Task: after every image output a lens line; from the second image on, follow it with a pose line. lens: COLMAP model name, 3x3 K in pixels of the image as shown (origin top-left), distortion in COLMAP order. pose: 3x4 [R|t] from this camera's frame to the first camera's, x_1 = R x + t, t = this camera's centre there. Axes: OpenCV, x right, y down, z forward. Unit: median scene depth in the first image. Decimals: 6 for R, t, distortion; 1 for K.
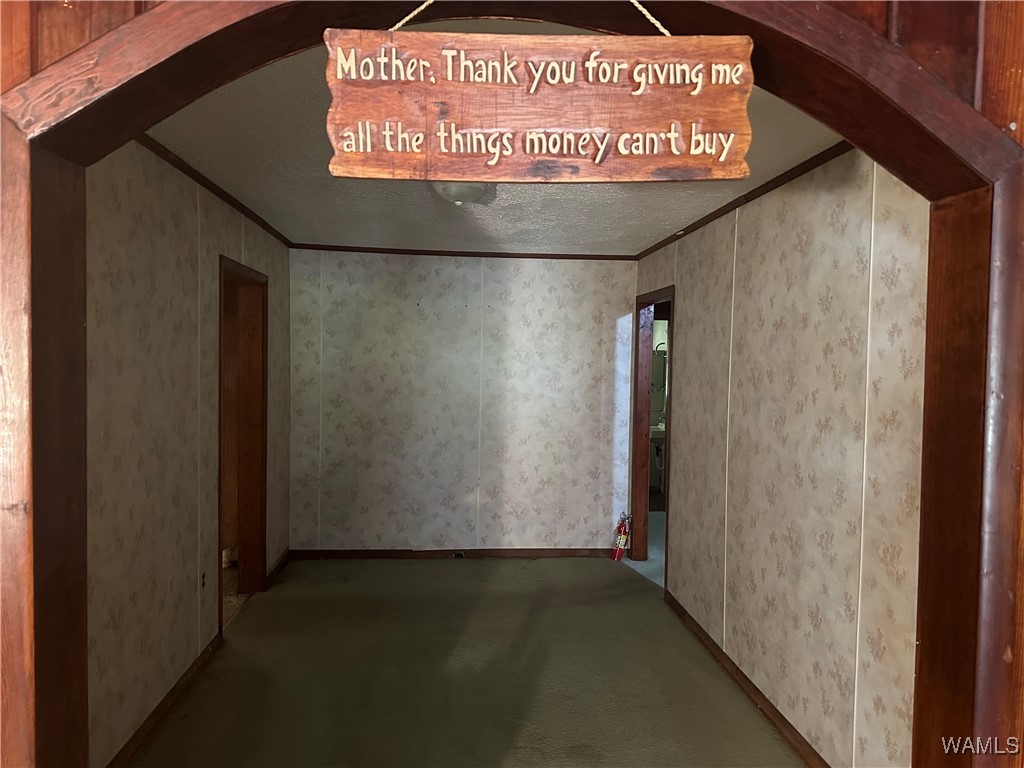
lens RADIAL K [[719.8, 0, 507.6], [0, 719.8, 380.7], [0, 0, 1]] dist [0.090016, 0.000648]
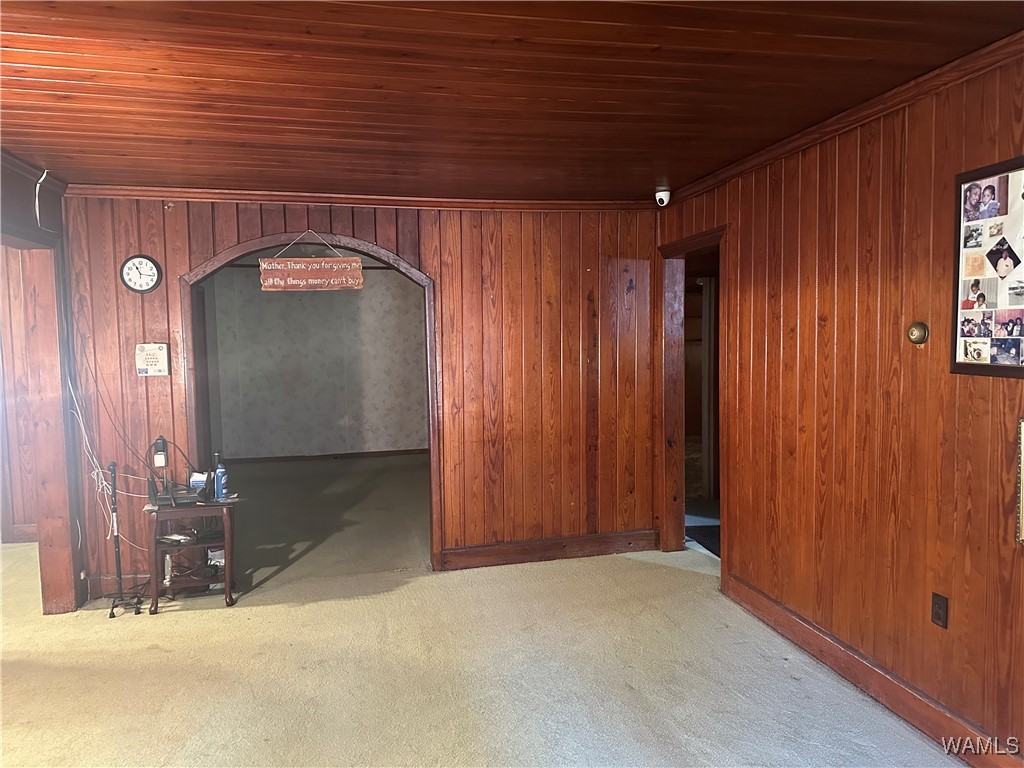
lens RADIAL K [[719.8, 0, 518.5], [0, 719.8, 385.9], [0, 0, 1]] dist [0.090016, 0.000648]
pose [[0.989148, -0.043855, 0.140227, 0.112363], [0.037761, 0.998235, 0.045826, 0.025541], [-0.141989, -0.040034, 0.989058, -0.625180]]
